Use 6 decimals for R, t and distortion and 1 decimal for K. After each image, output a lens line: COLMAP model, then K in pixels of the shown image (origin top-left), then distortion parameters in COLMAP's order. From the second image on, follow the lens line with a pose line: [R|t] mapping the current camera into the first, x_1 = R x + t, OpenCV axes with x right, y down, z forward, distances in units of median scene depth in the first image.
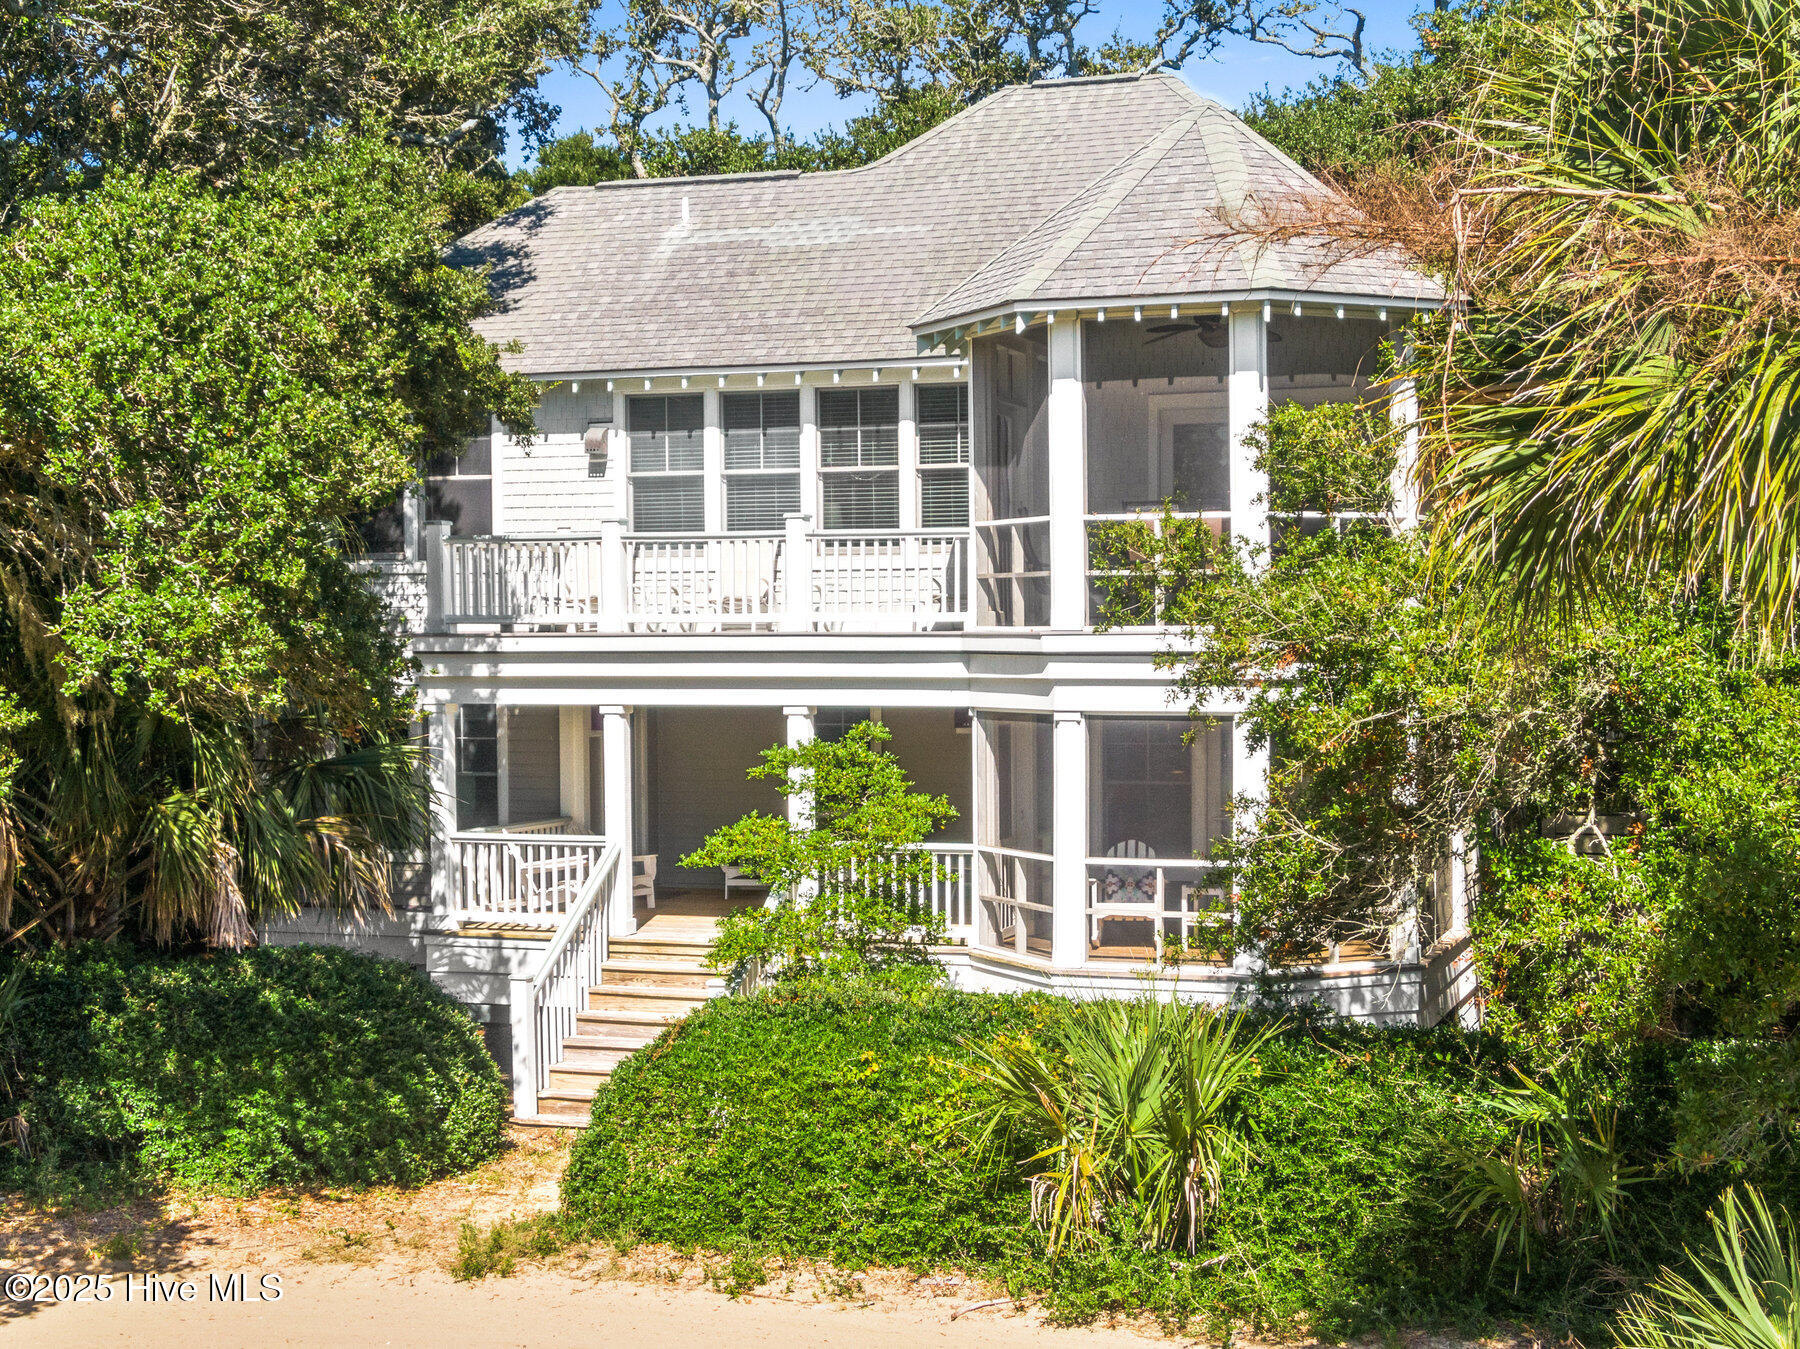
lens RADIAL K [[2501.3, 0, 900.0], [0, 2501.3, 674.5], [0, 0, 1]] dist [0.012945, -0.029934]
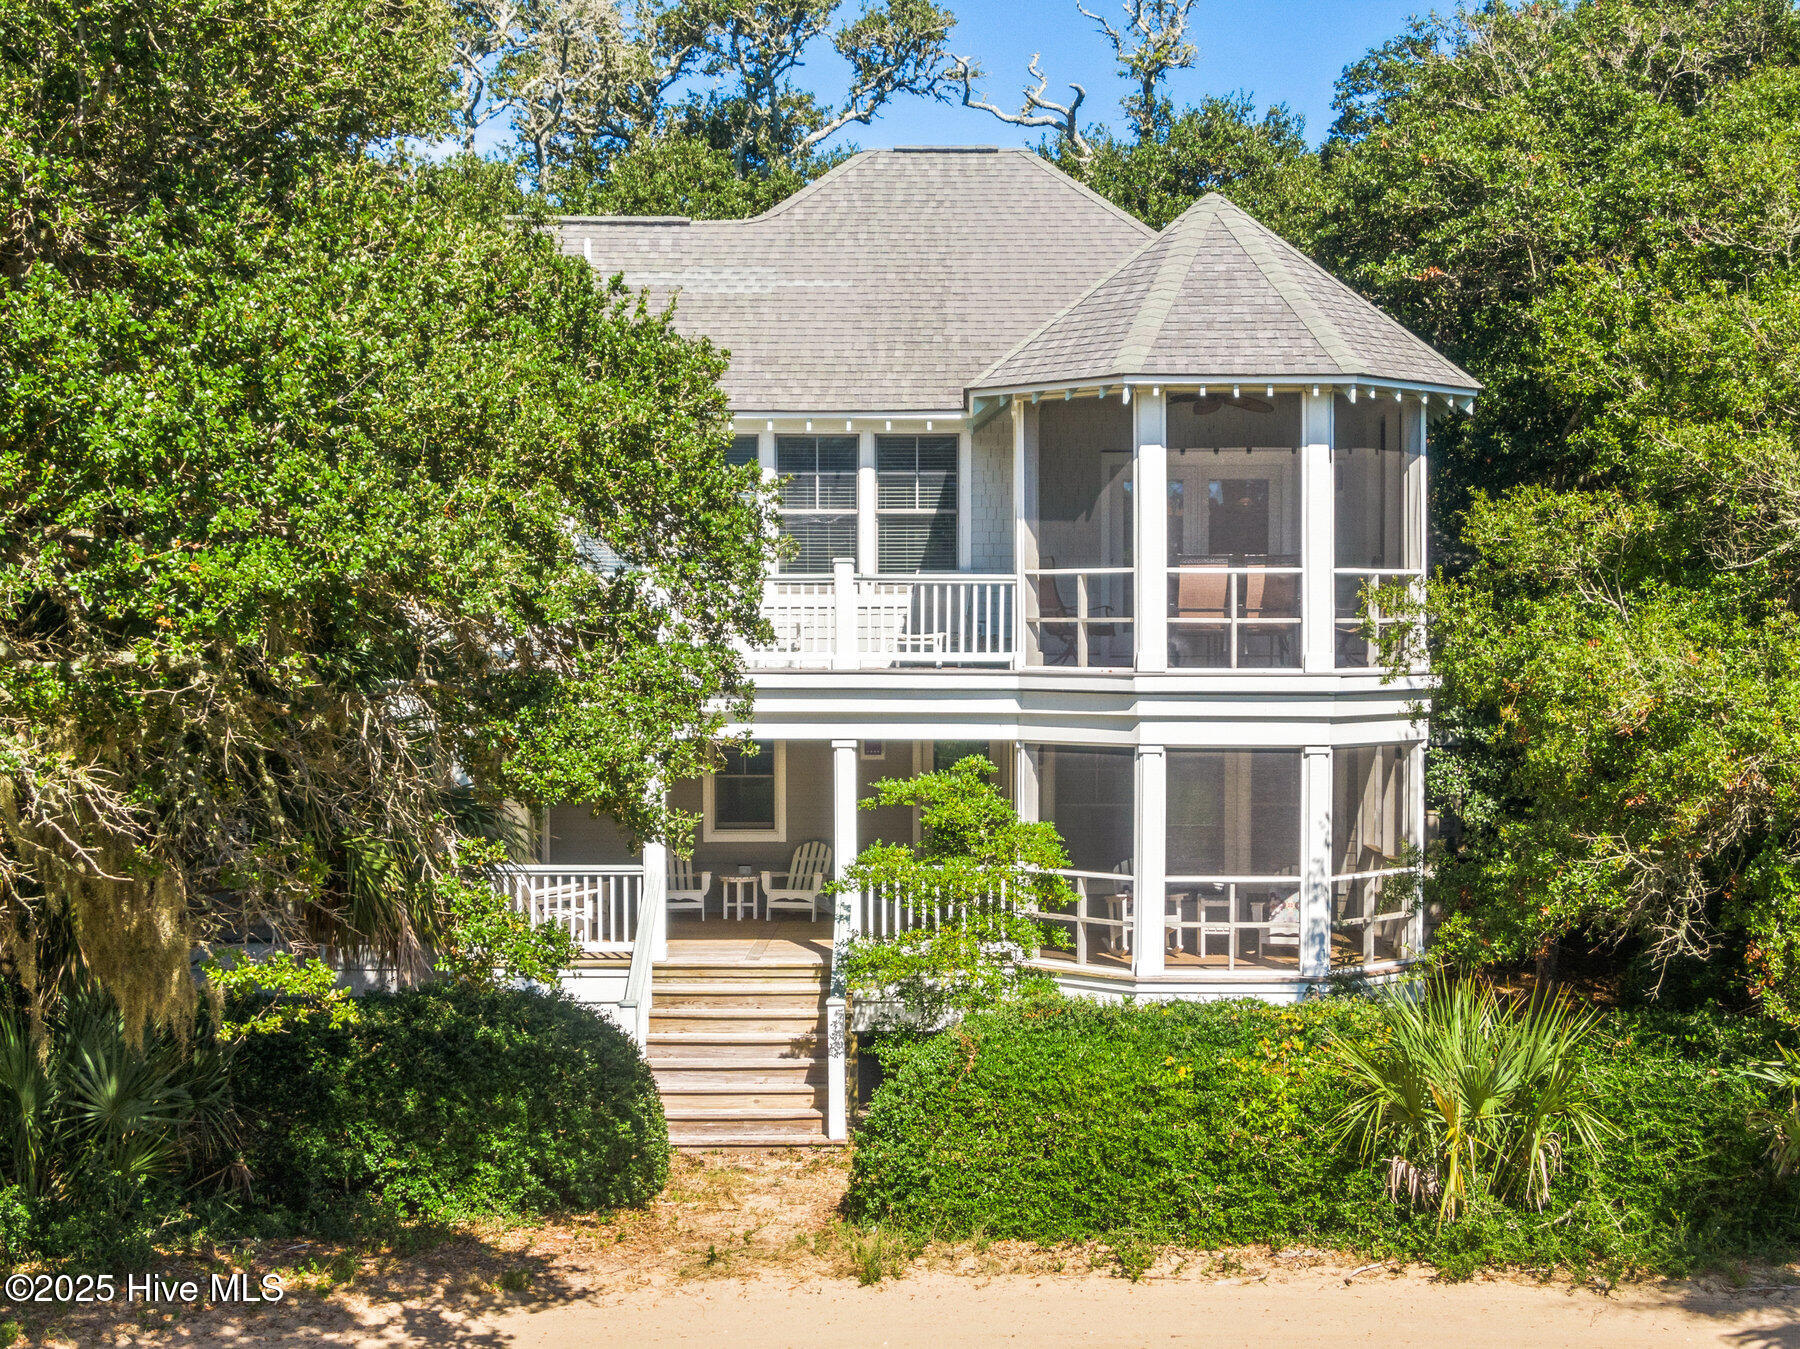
lens RADIAL K [[2497.3, 0, 899.6], [0, 2497.3, 707.2], [0, 0, 1]] dist [0.003461, 0.054493]
pose [[0.950962, -0.002985, 0.309294, -0.381028], [-0.000648, 0.999932, 0.011644, -0.014812], [-0.309307, -0.011273, 0.950895, -0.018065]]
